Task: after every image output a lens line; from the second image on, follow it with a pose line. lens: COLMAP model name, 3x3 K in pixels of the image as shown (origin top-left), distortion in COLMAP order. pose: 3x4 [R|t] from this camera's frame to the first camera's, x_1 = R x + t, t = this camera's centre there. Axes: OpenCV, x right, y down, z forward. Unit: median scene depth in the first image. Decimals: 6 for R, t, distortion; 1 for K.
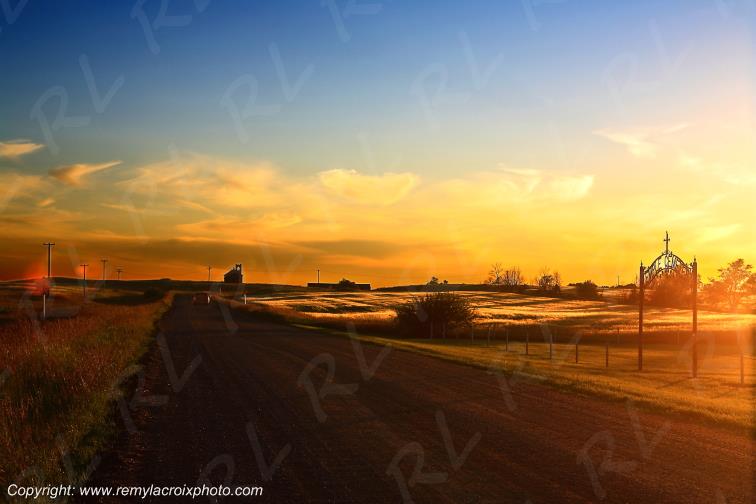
lens RADIAL K [[1580.6, 0, 378.1], [0, 1580.6, 320.7], [0, 0, 1]] dist [-0.326971, -0.272368]
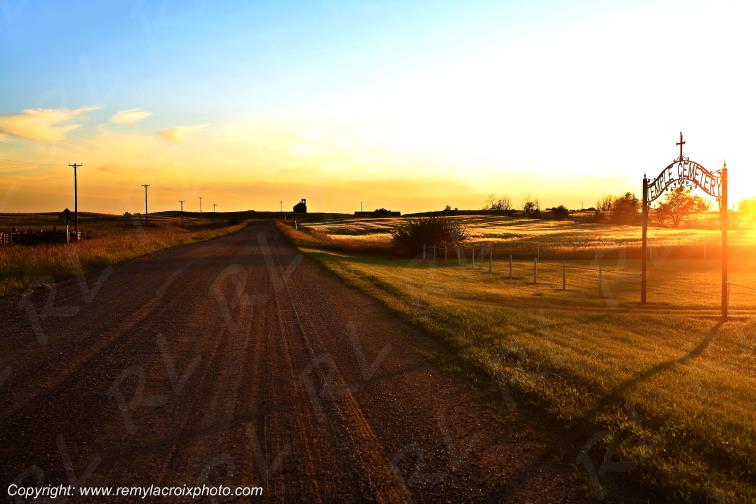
lens RADIAL K [[1049.7, 0, 378.0], [0, 1049.7, 252.0], [0, 0, 1]] dist [-0.191329, -0.014461]
pose [[0.999111, -0.018293, -0.037990, 0.015607], [0.018843, 0.999722, 0.014165, -0.002118], [0.037720, -0.014868, 0.999178, 0.145543]]
